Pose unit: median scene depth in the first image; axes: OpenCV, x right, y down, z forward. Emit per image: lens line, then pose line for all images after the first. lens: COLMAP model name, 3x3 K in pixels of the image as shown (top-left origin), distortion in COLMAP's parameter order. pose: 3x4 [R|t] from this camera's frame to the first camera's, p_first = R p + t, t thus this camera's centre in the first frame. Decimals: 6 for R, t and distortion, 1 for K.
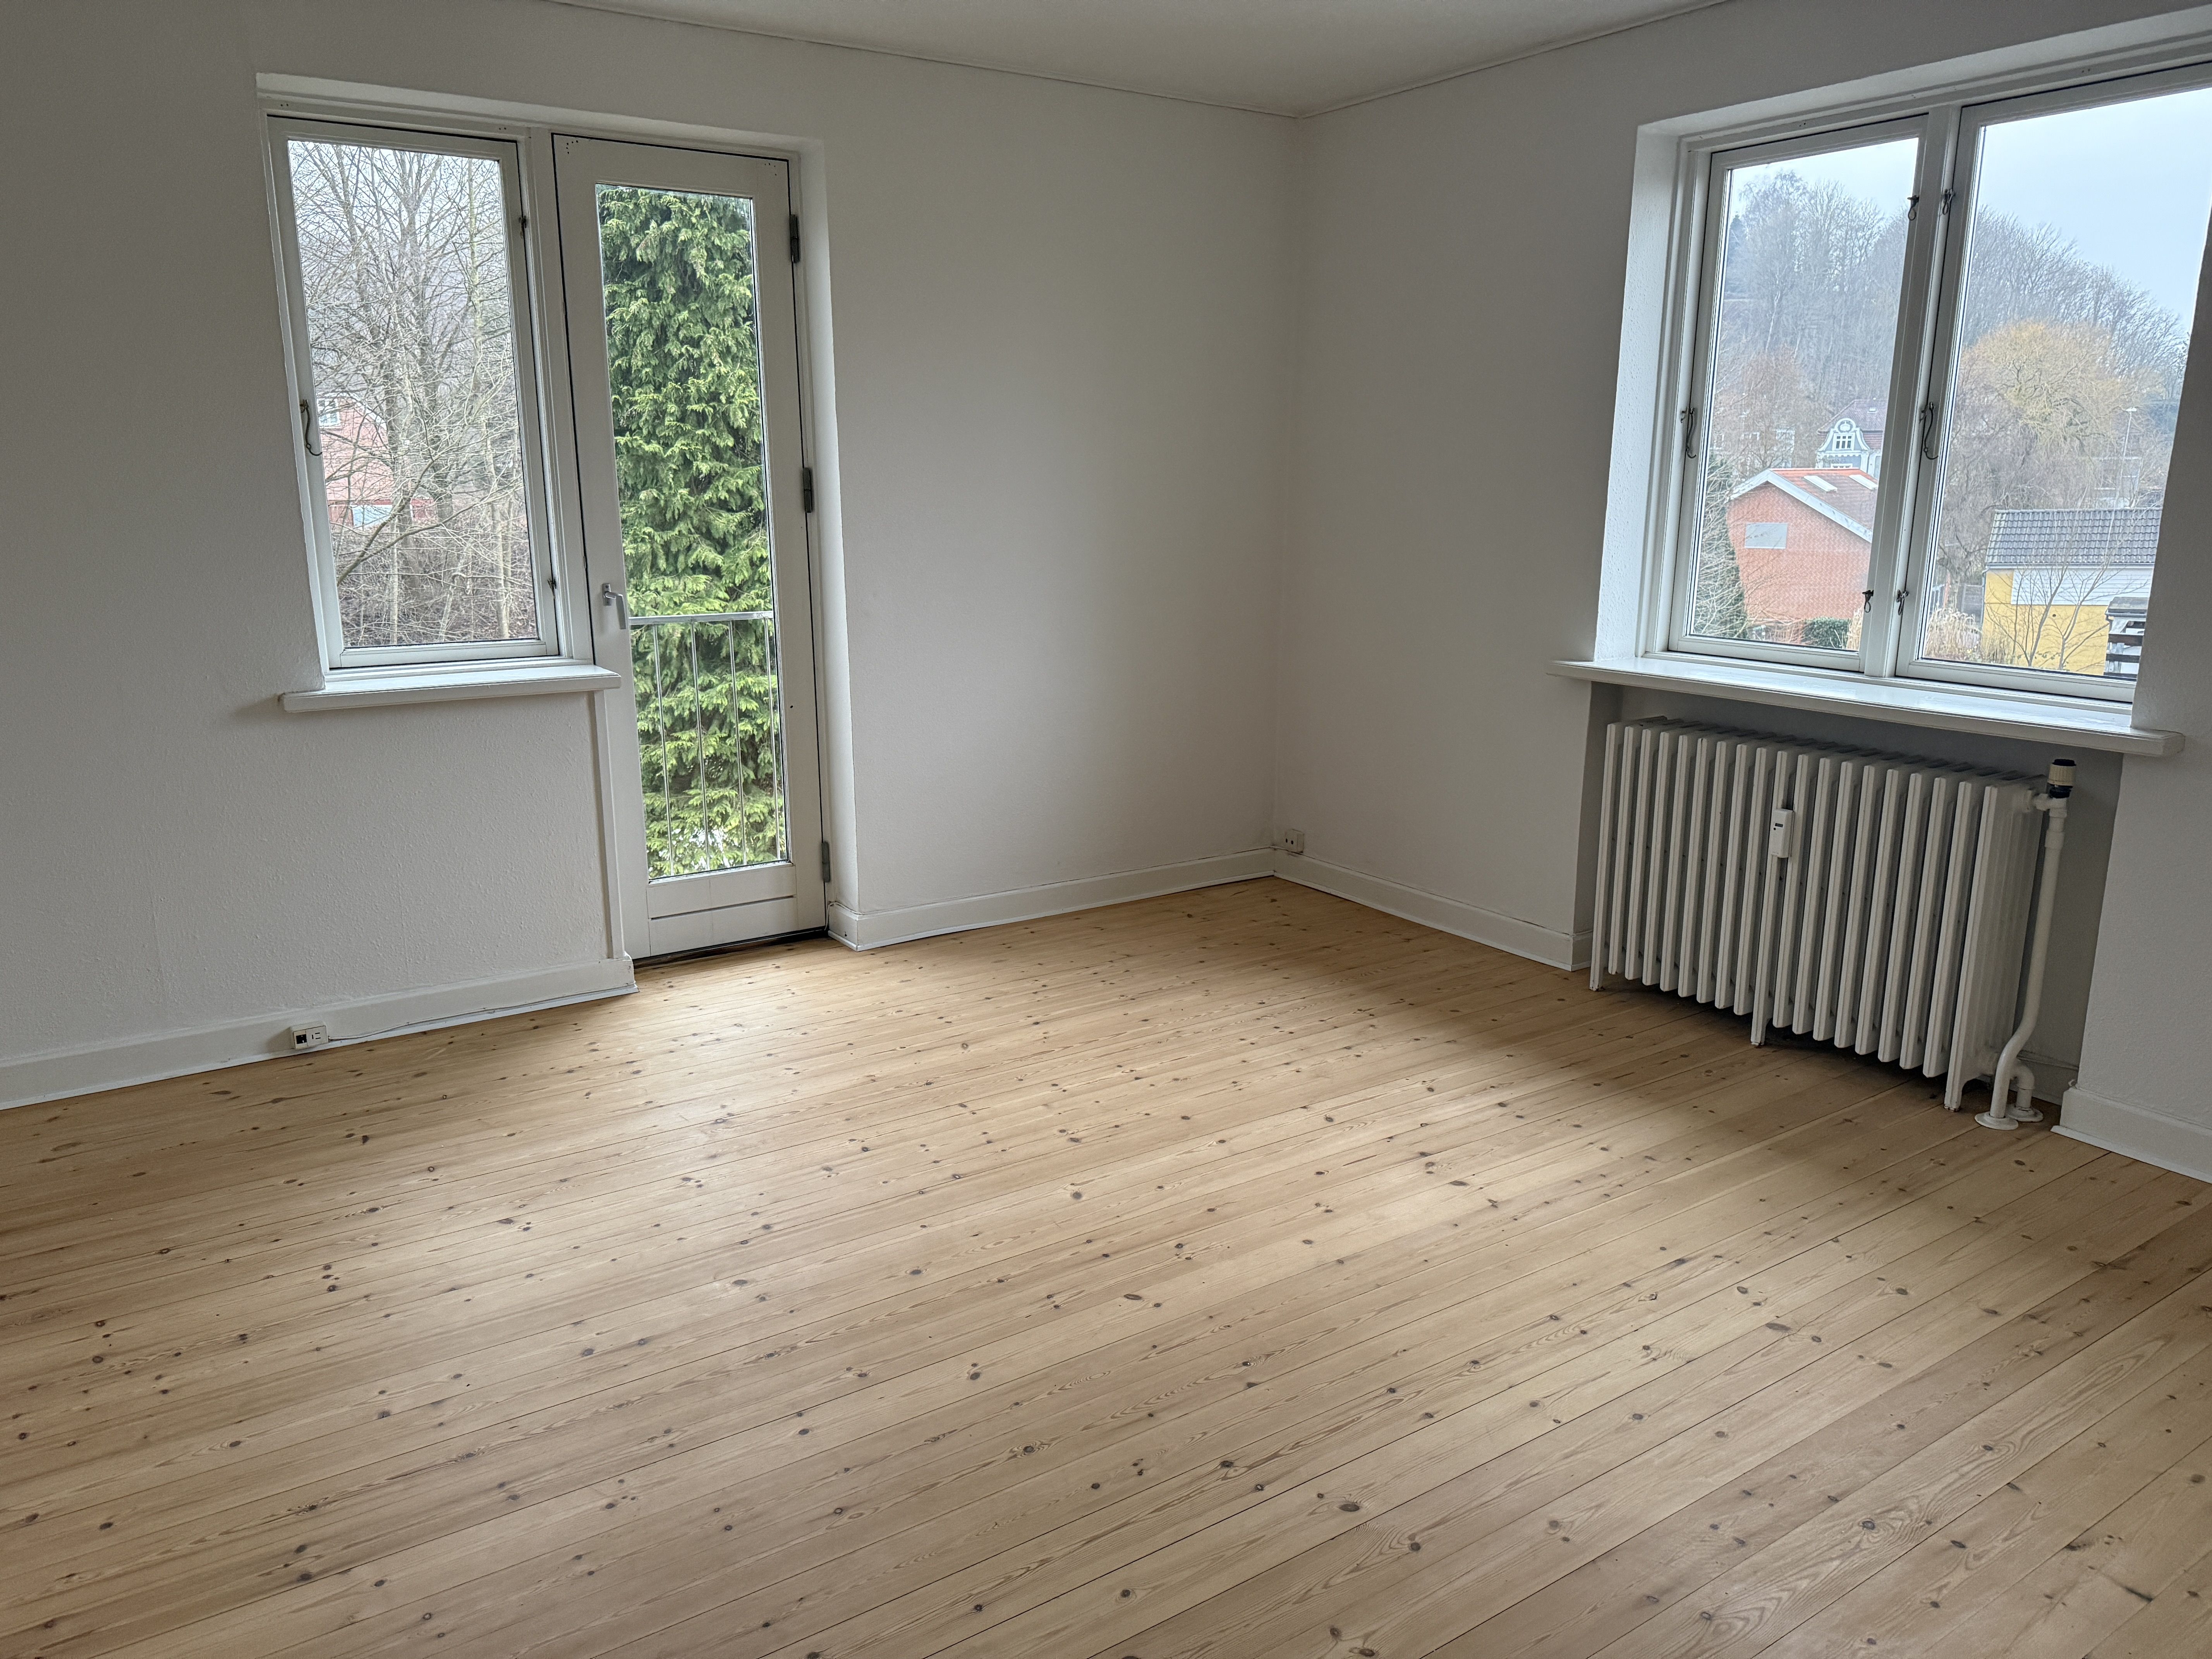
lens RADIAL K [[1557.7, 0, 1106.0], [0, 1557.7, 829.5], [0, 0, 1]] dist [0.009574, 0.000016]
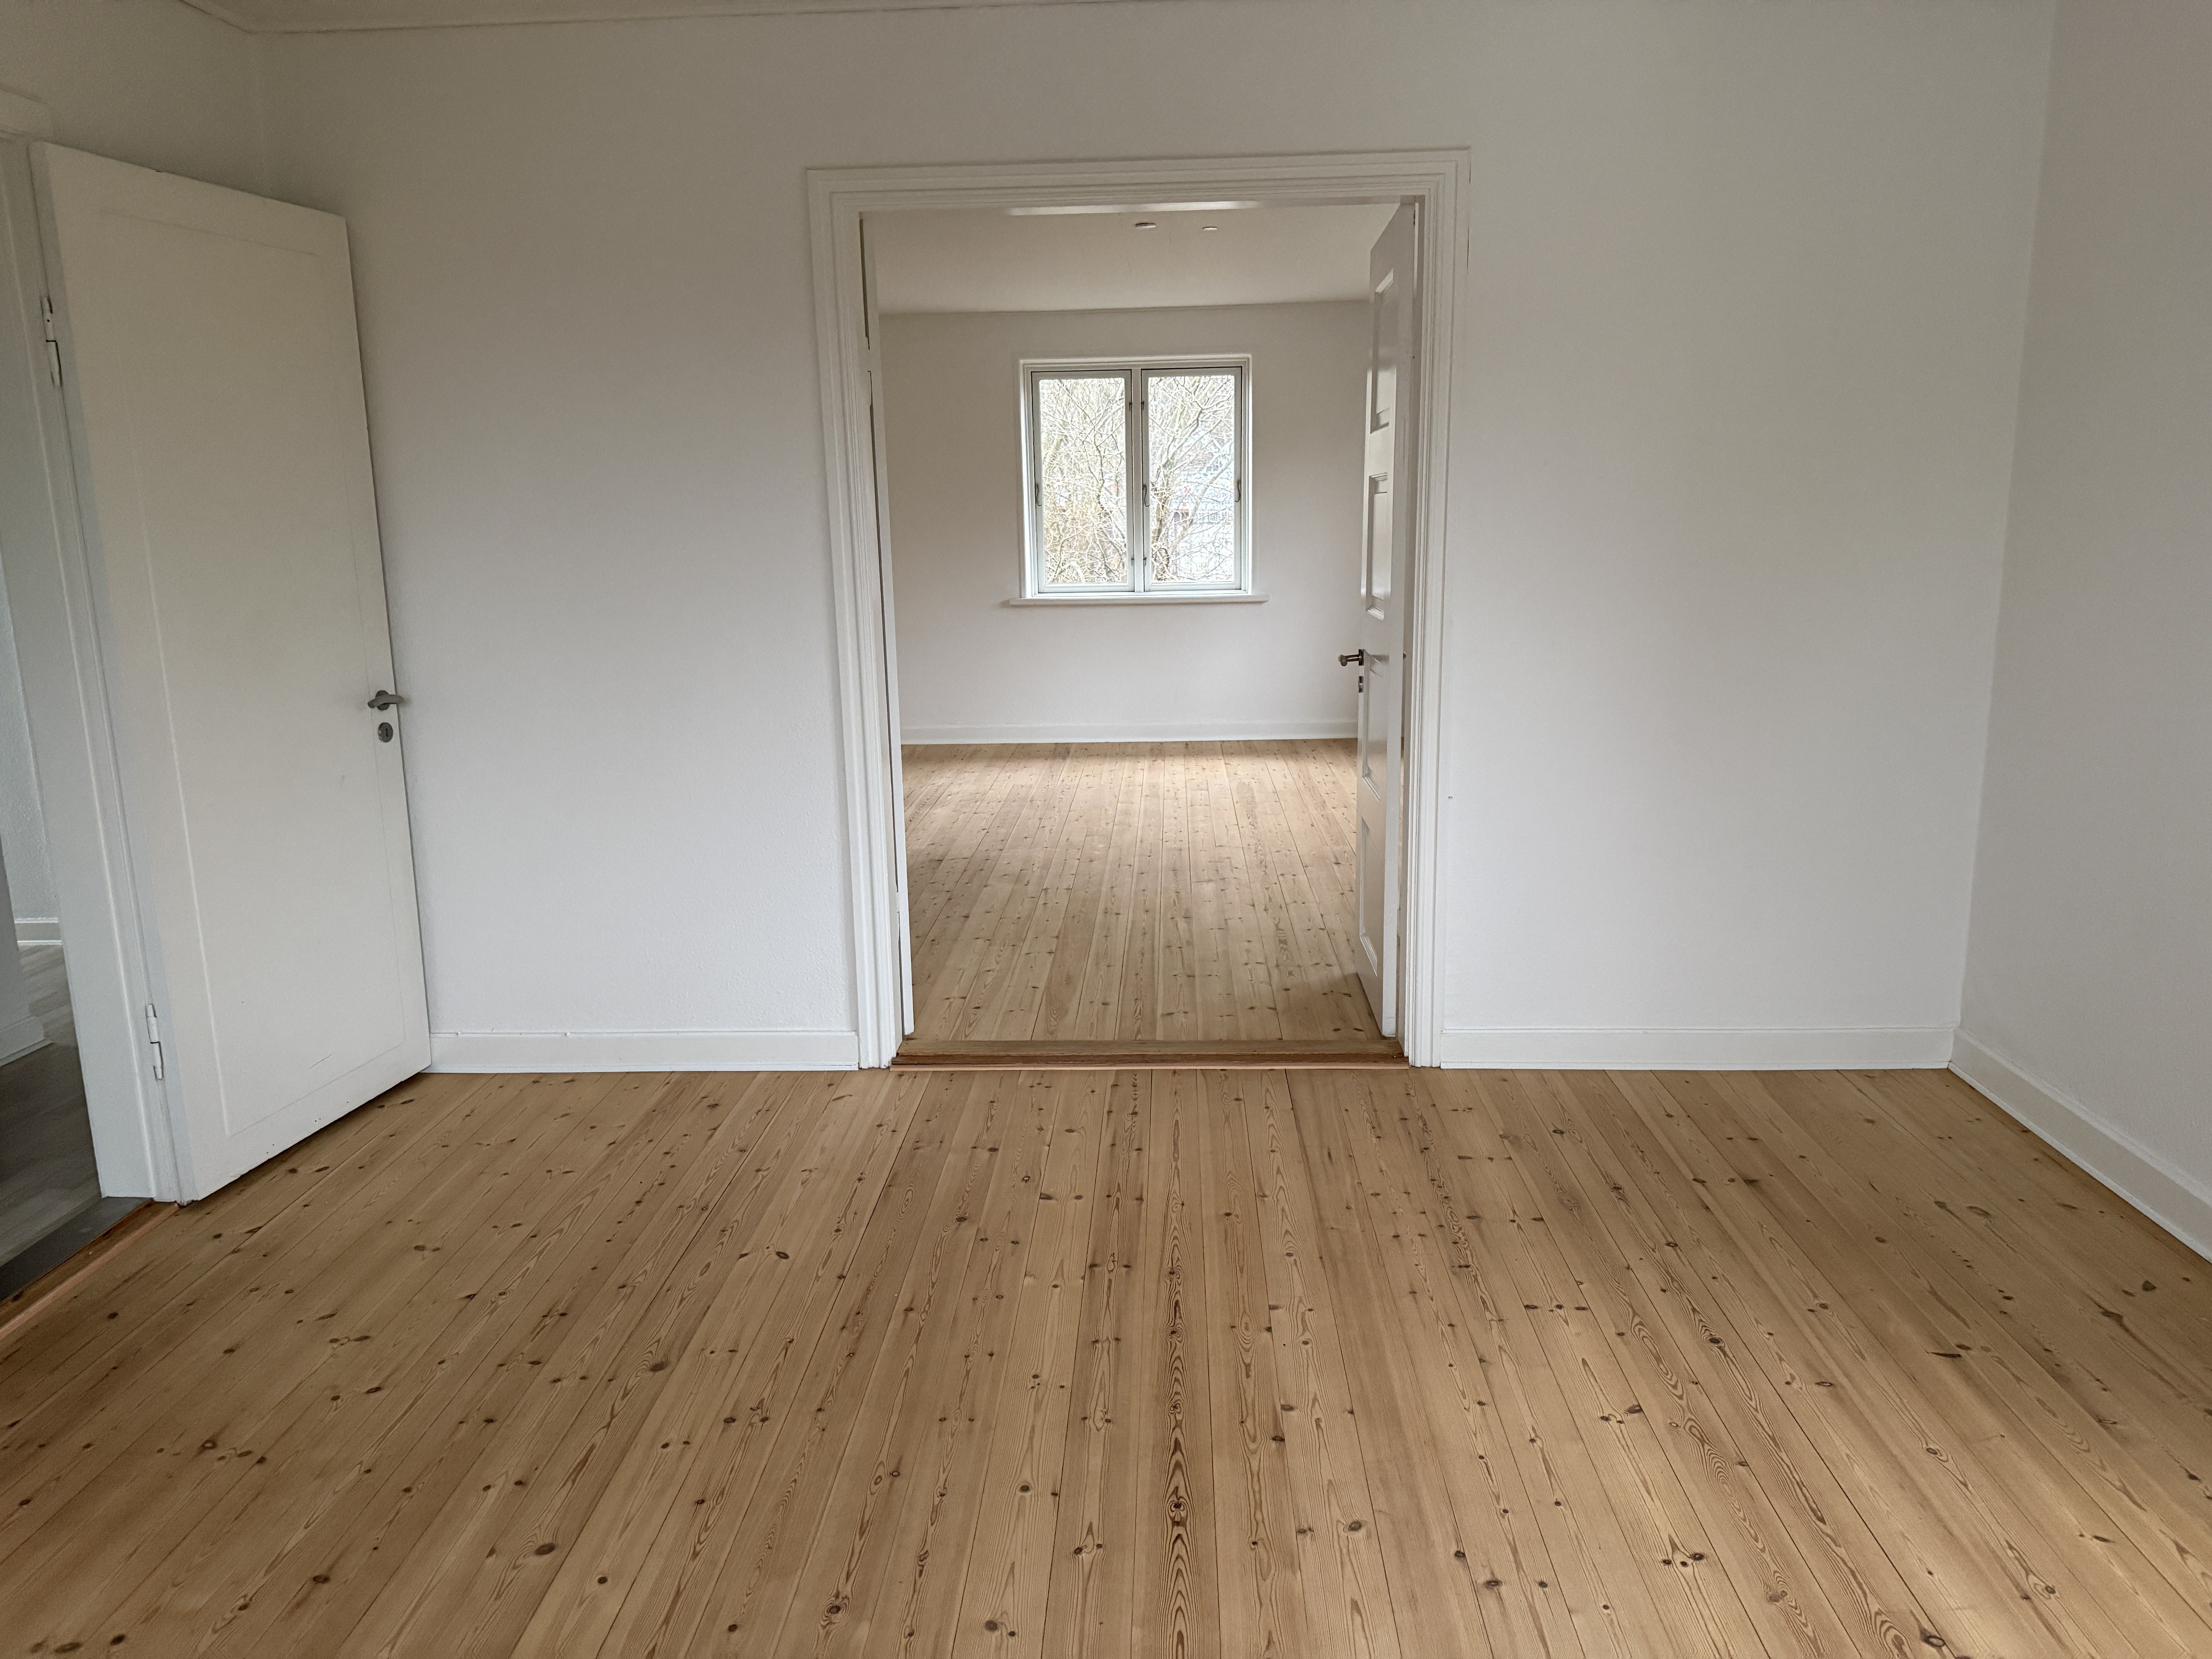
lens RADIAL K [[1557.7, 0, 1106.0], [0, 1557.7, 829.5], [0, 0, 1]] dist [0.009574, 0.000016]
pose [[-0.592097, 0.177122, -0.786161, 0.380650], [-0.166655, 0.927546, 0.334492, -0.265701], [0.788446, 0.329070, -0.519678, 1.149716]]
